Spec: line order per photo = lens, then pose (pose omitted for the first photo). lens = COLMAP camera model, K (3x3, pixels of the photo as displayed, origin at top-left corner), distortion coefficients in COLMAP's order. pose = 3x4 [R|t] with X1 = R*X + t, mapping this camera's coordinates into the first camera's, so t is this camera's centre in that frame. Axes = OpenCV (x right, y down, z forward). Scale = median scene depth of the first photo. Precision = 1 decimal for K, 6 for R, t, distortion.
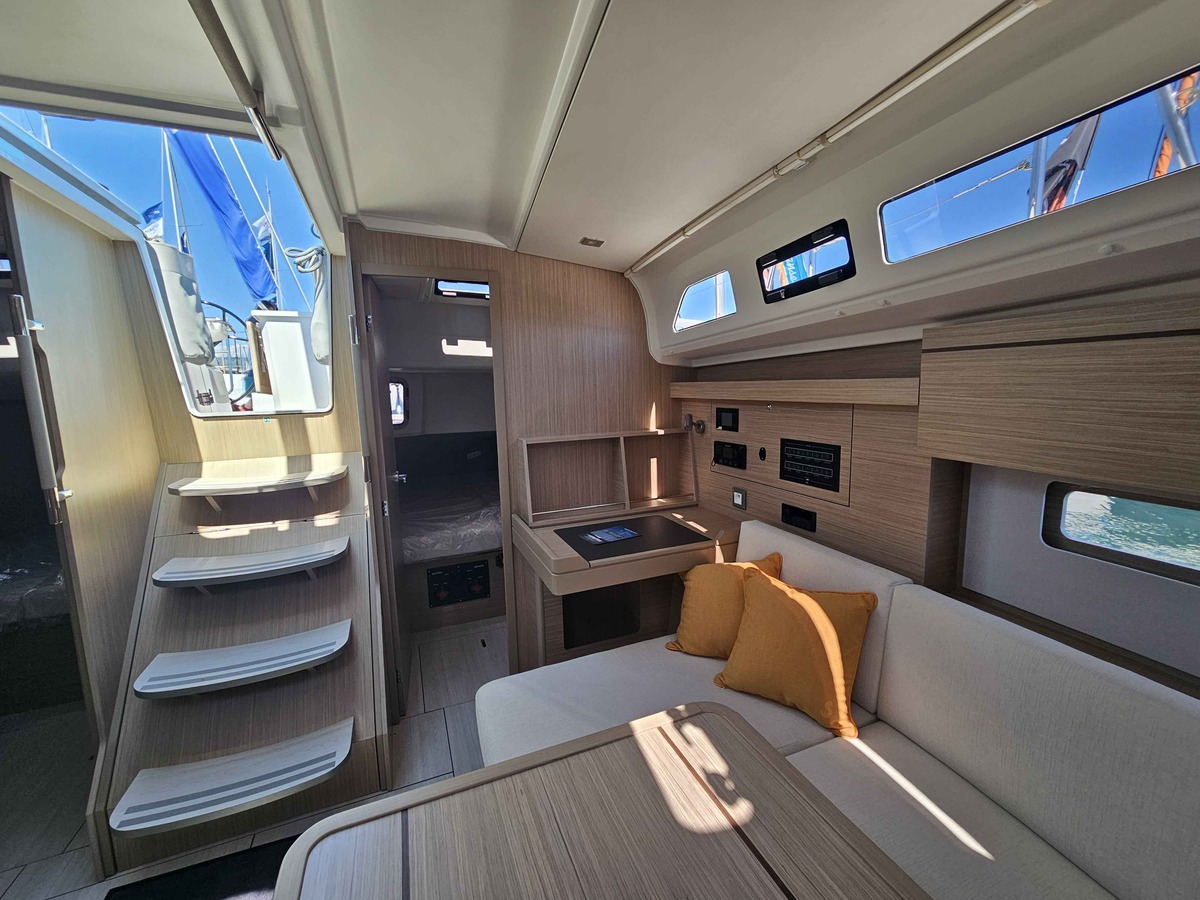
lens RADIAL K [[491.6, 0, 603.1], [0, 491.6, 447.9], [0, 0, 1]] dist [0.000937, 0.000476]
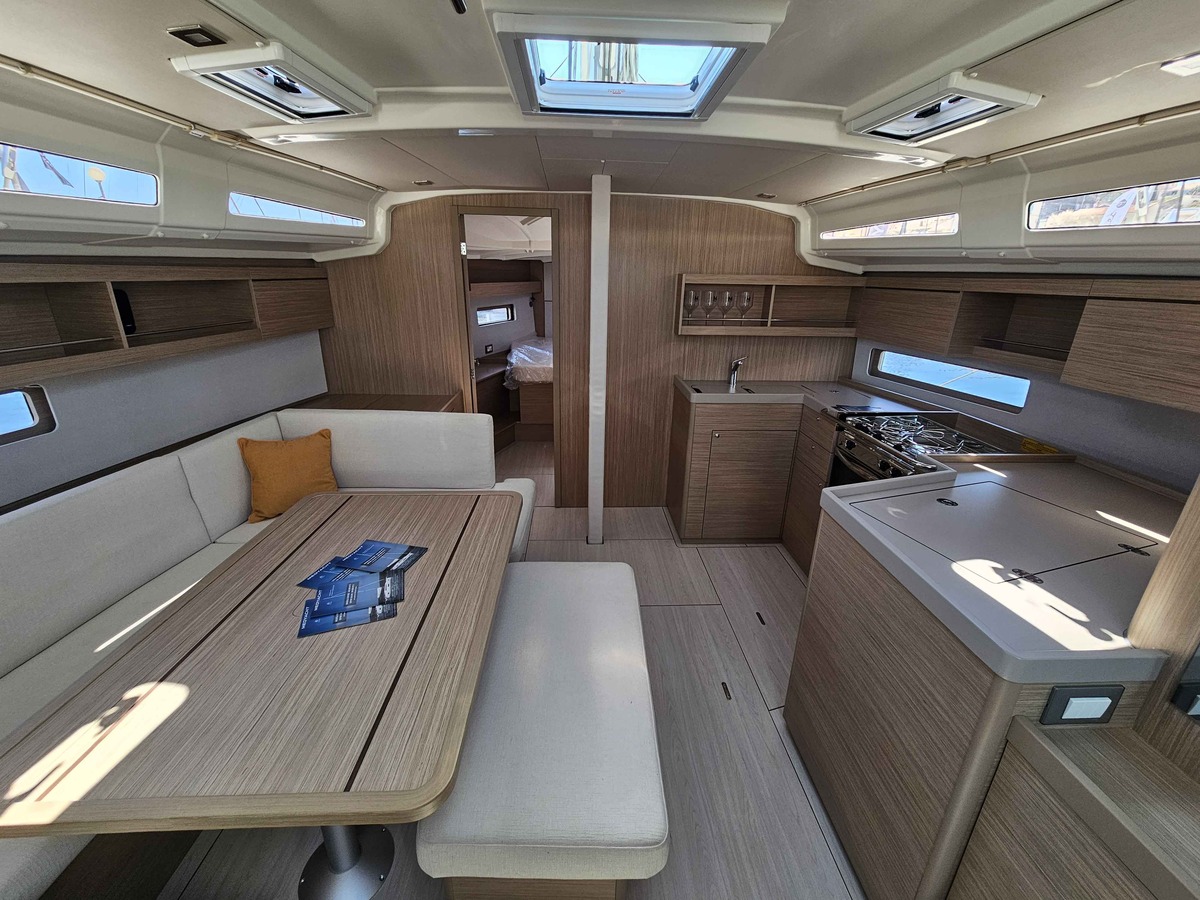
lens RADIAL K [[487.9, 0, 602.5], [0, 487.9, 449.7], [0, 0, 1]] dist [-0.000707, -0.000125]
pose [[-0.940178, -0.107786, 0.323183, -0.535597], [0.049077, 0.895887, 0.441564, -0.136547], [-0.337130, 0.431009, -0.837003, 0.632503]]
